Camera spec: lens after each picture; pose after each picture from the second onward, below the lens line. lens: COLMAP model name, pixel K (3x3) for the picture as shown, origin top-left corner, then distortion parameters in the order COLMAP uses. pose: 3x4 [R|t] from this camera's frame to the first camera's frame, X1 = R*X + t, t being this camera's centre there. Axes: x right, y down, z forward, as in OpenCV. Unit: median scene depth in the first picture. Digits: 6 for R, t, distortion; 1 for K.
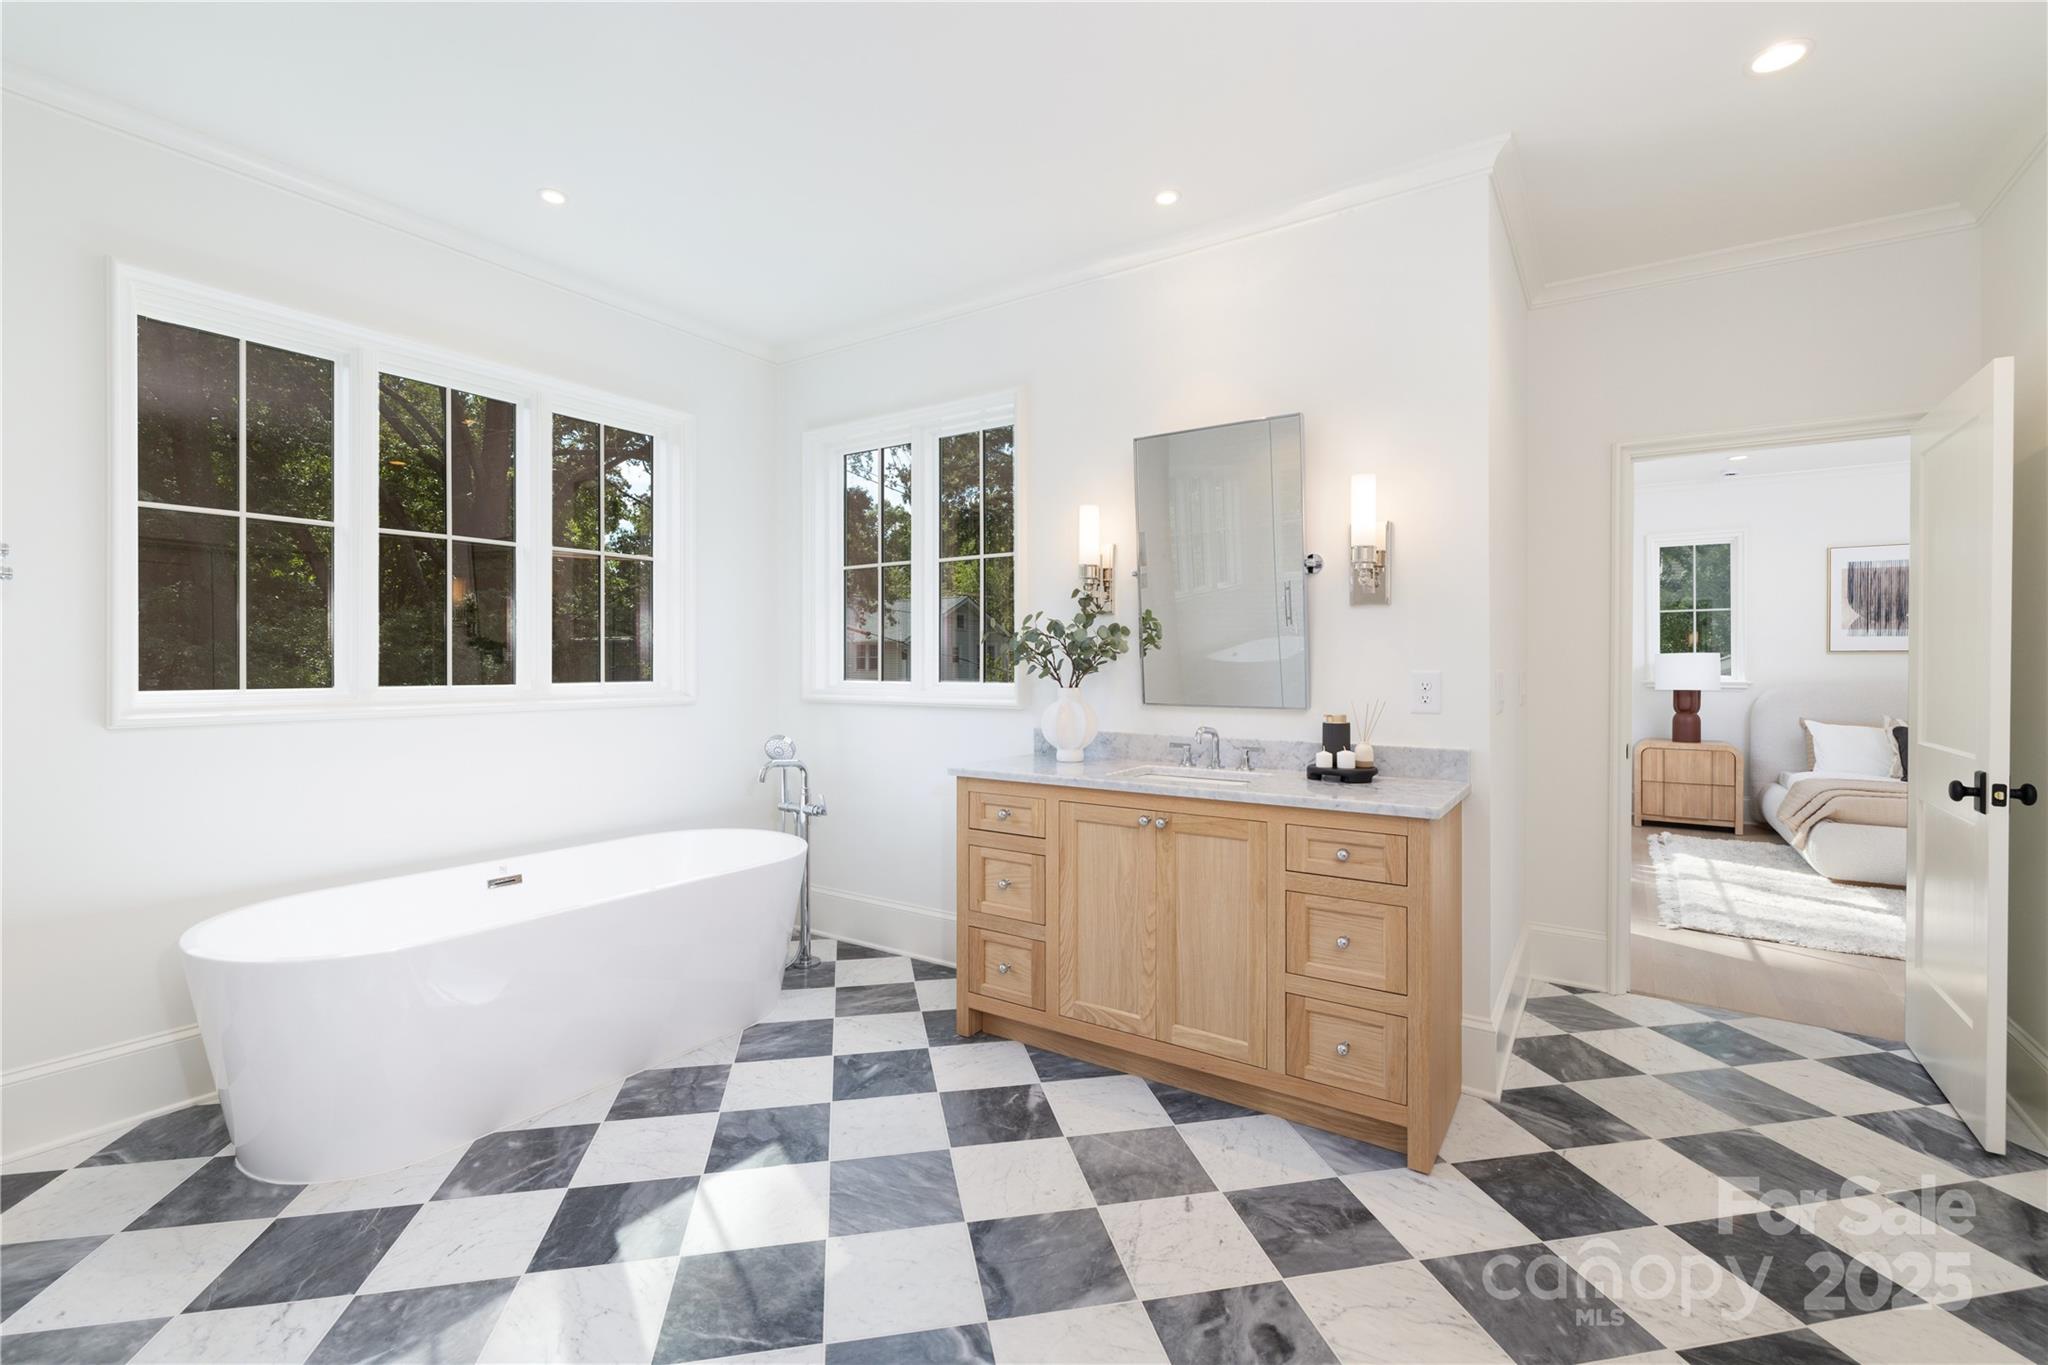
lens RADIAL K [[901.9, 0, 1010.2], [0, 901.9, 668.0], [0, 0, 1]] dist [0.000342, 0.000867]
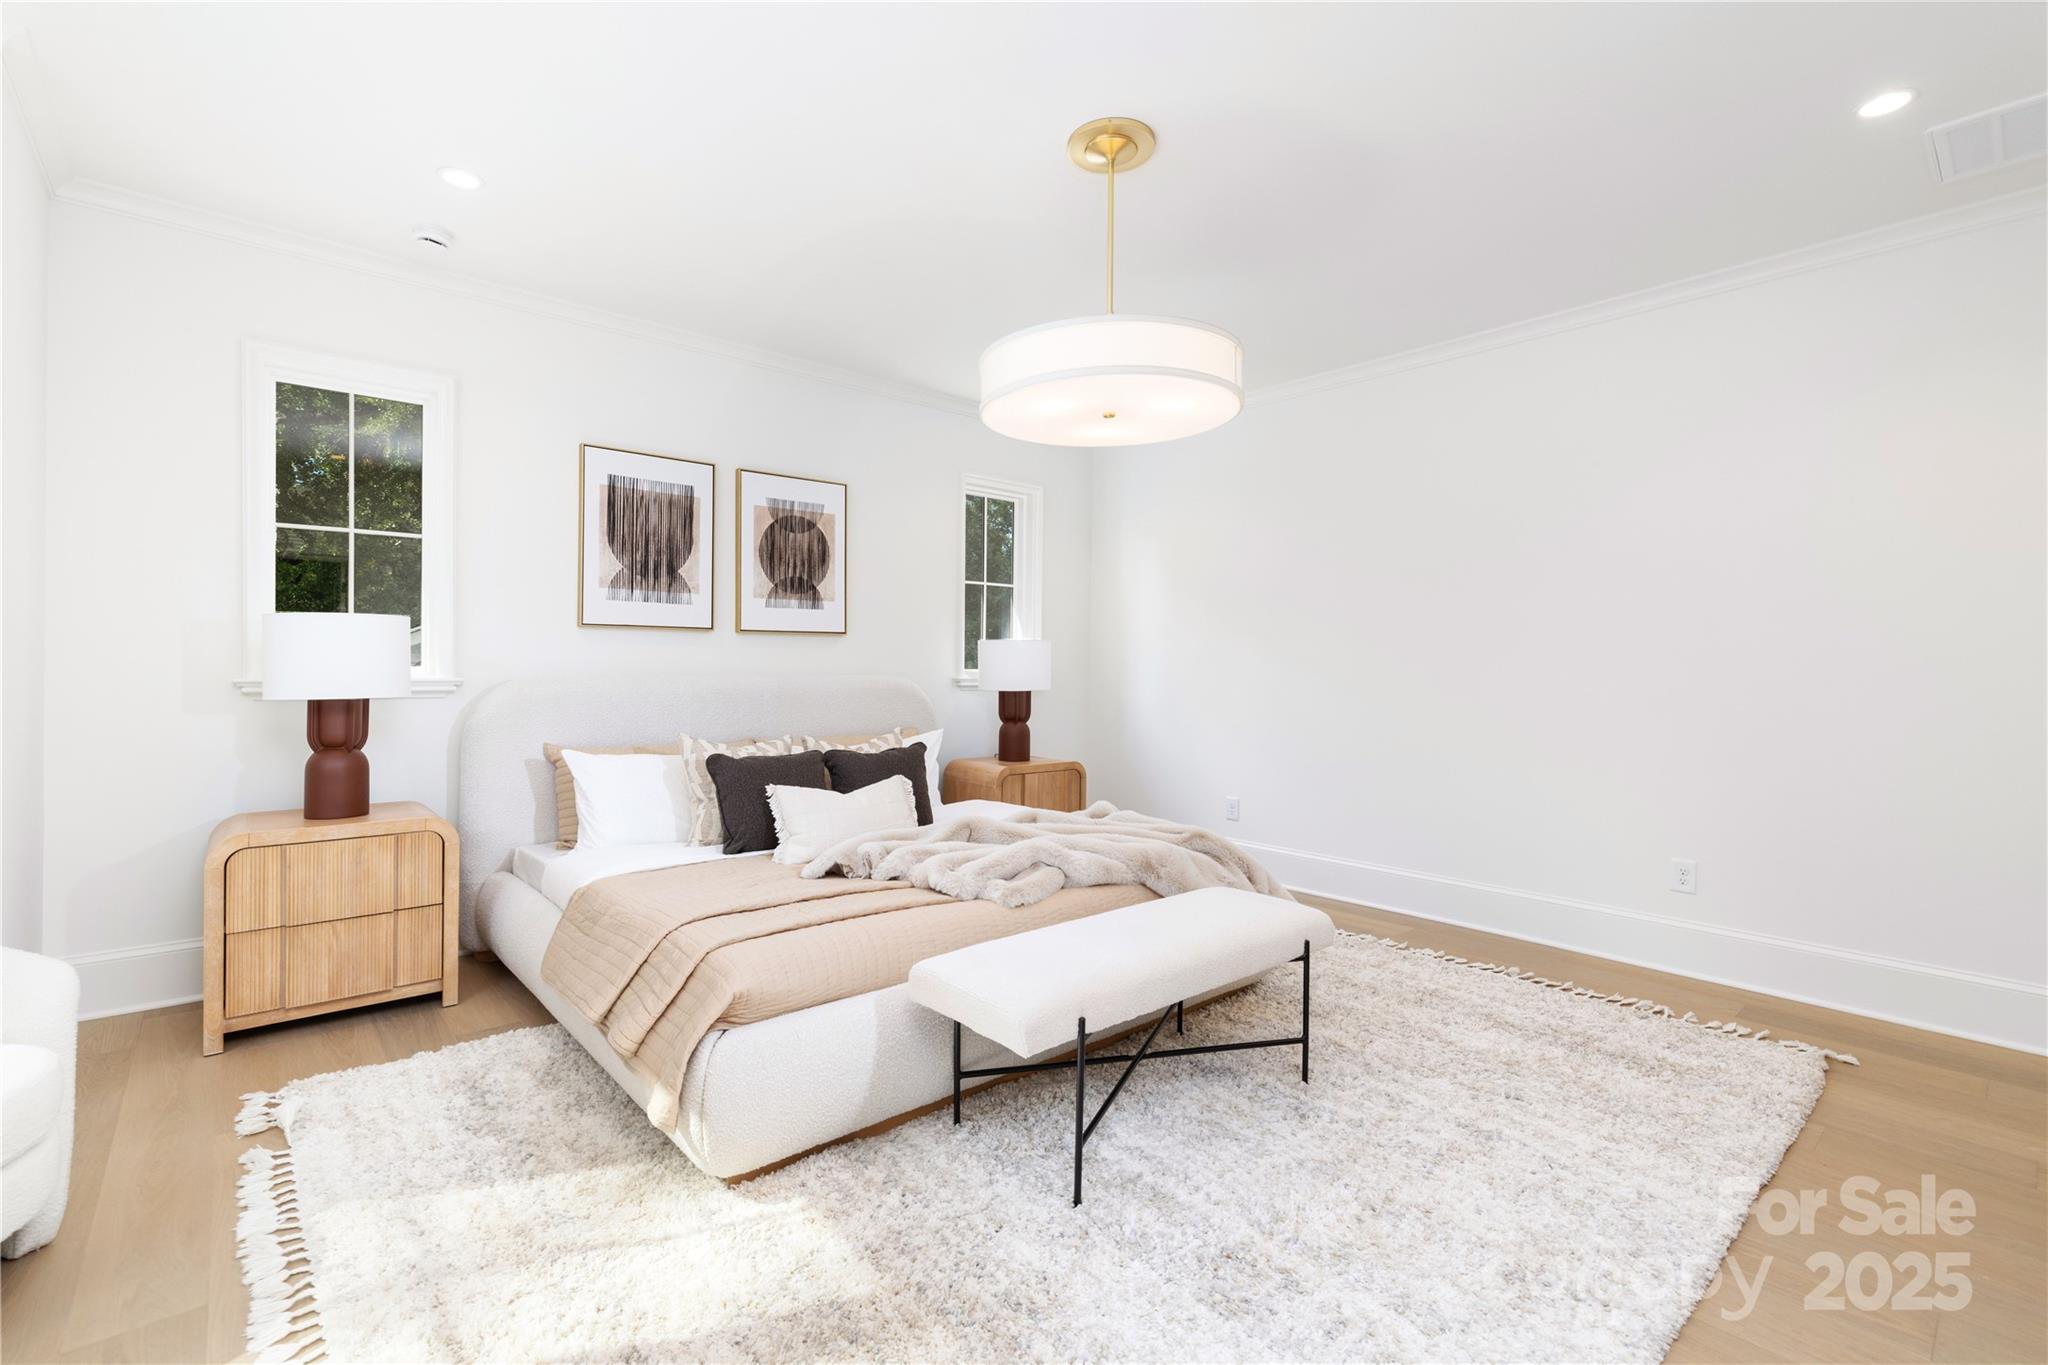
lens RADIAL K [[901.9, 0, 1014.3], [0, 901.9, 664.9], [0, 0, 1]] dist [0.000342, 0.000867]
pose [[0.259665, -0.002000, 0.965697, 0.422934], [-0.006935, 0.999968, 0.003936, 0.003759], [-0.965674, -0.007719, 0.259643, 0.584786]]
